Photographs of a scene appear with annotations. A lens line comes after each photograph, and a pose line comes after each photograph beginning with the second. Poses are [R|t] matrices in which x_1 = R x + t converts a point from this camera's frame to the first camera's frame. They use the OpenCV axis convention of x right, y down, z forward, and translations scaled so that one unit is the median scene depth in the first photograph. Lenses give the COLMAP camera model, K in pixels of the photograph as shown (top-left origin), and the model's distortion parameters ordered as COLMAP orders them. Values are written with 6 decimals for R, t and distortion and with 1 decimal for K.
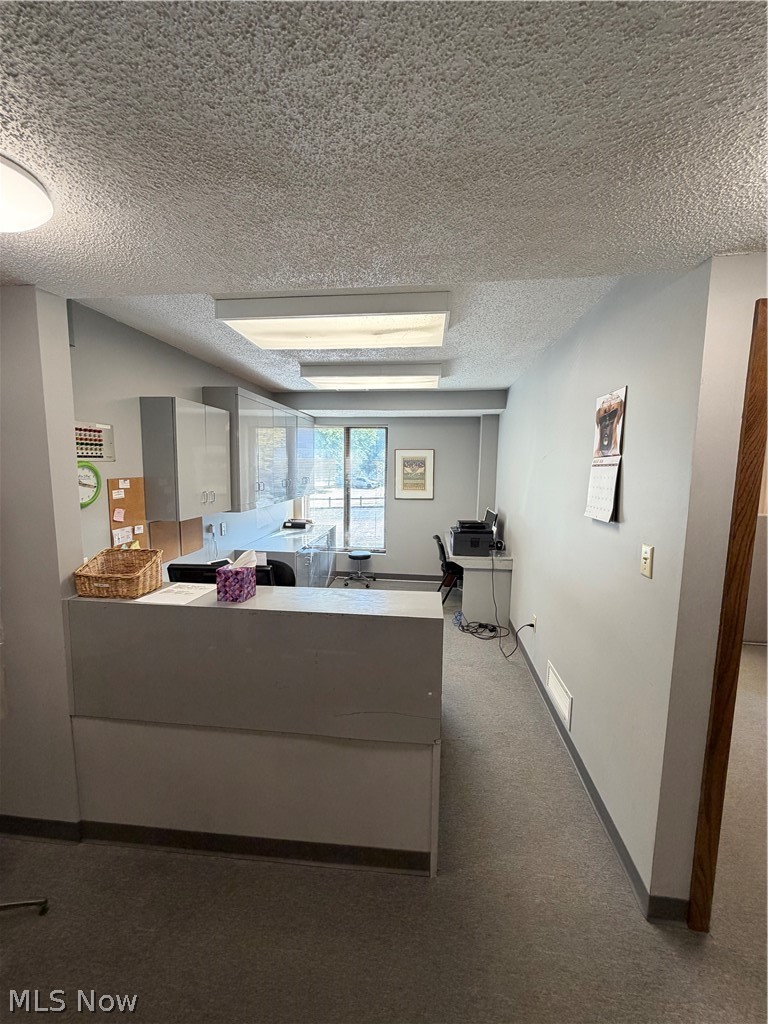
lens RADIAL K [[412.3, 0, 384.8], [0, 412.3, 512.6], [0, 0, 1]] dist [0.002966, 0.000247]
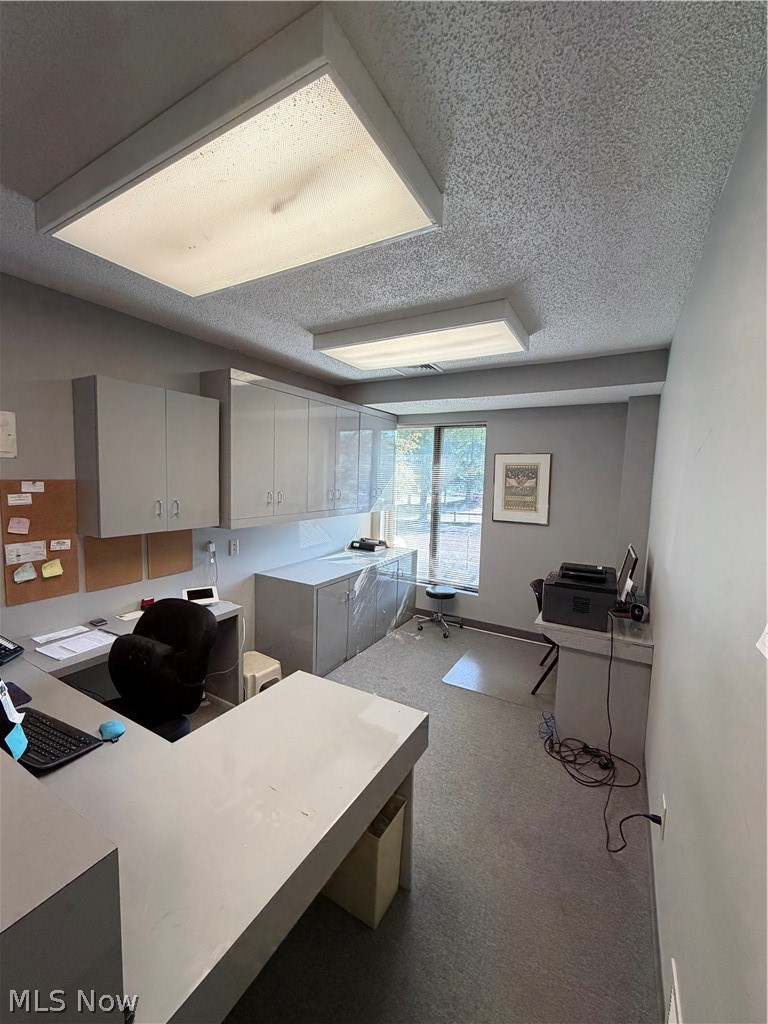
lens RADIAL K [[412.3, 0, 382.5], [0, 412.3, 511.4], [0, 0, 1]] dist [0.002966, 0.000247]
pose [[0.913015, 0.049340, -0.404930, 0.148222], [-0.063636, 0.997733, -0.021912, -0.023193], [0.402931, 0.045774, 0.914085, 0.263561]]
